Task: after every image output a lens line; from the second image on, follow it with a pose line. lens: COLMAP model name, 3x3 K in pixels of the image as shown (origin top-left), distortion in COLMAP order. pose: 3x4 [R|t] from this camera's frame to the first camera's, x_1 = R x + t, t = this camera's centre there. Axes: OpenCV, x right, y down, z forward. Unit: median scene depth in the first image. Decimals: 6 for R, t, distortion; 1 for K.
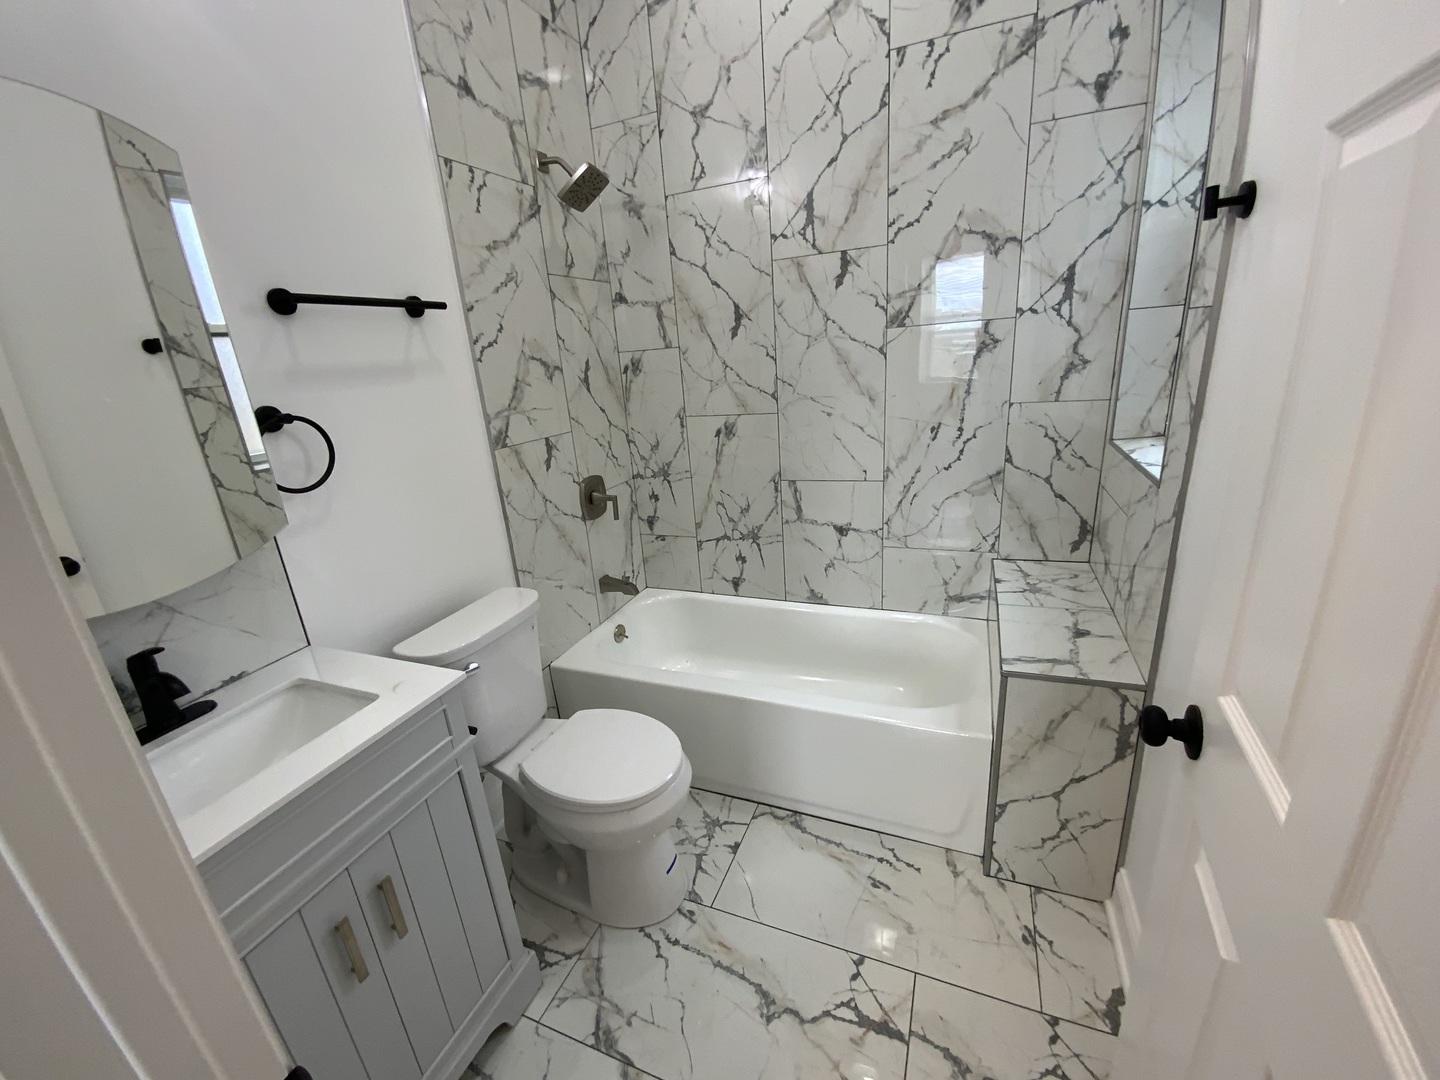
lens RADIAL K [[583.2, 0, 723.9], [0, 583.2, 545.4], [0, 0, 1]] dist [-0.002446, -0.003712]
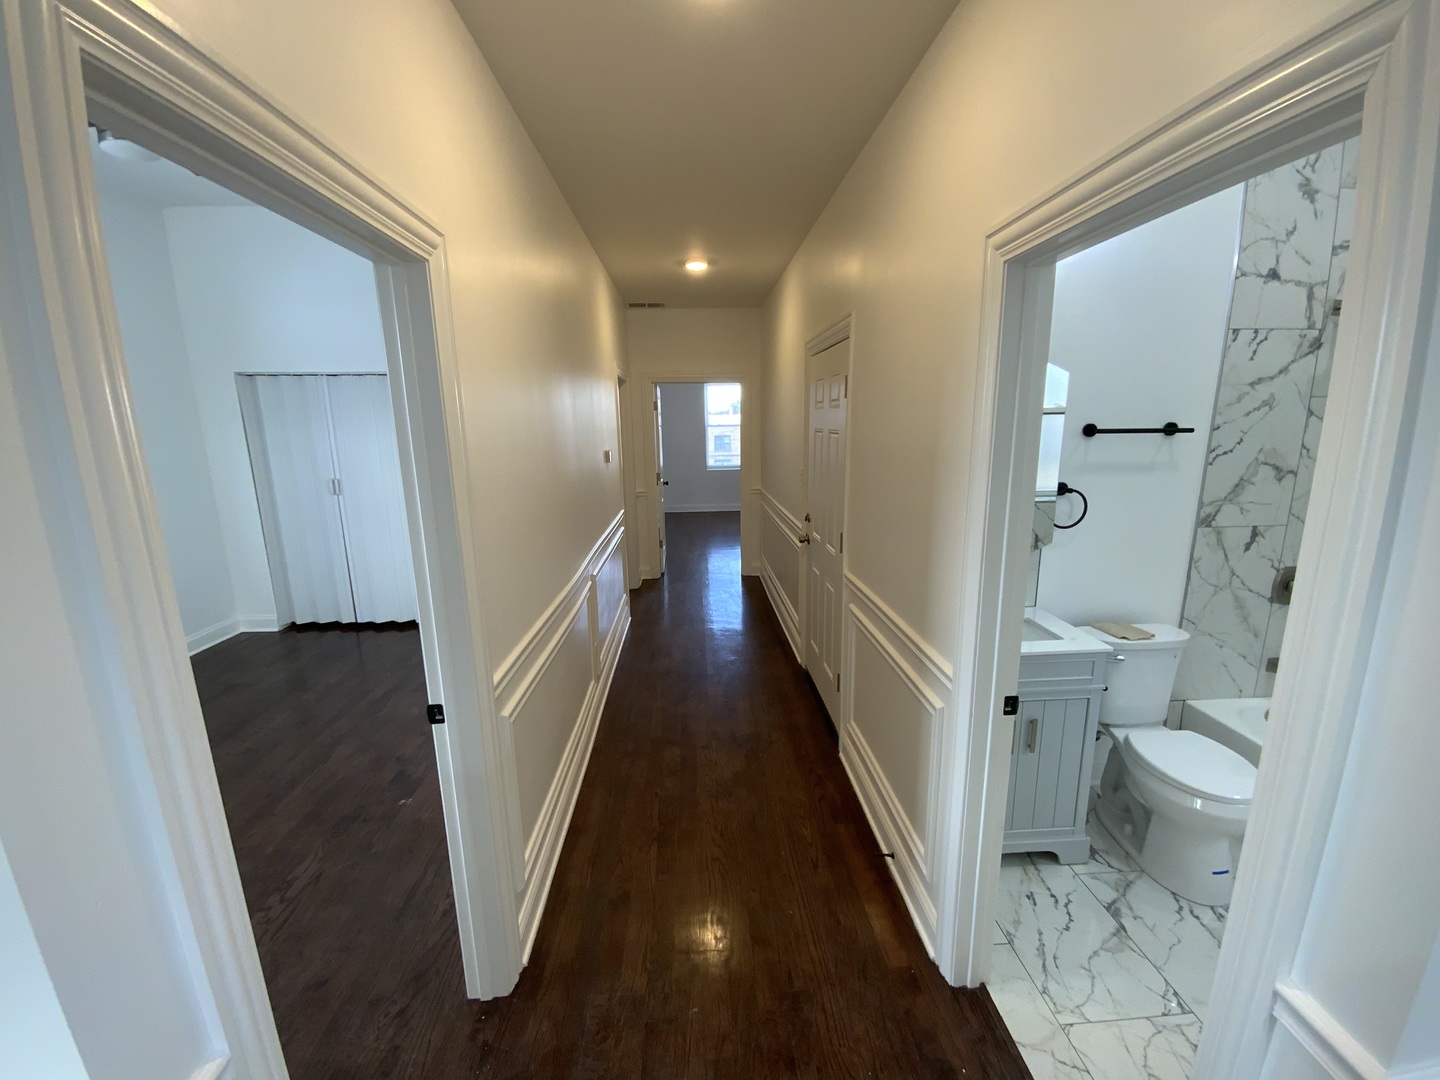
lens RADIAL K [[583.2, 0, 713.1], [0, 583.2, 547.3], [0, 0, 1]] dist [-0.002446, -0.003712]
pose [[0.417598, 0.245721, -0.874776, 0.334065], [-0.298246, 0.946468, 0.123483, 0.050960], [0.858290, 0.209332, 0.468528, -0.602977]]
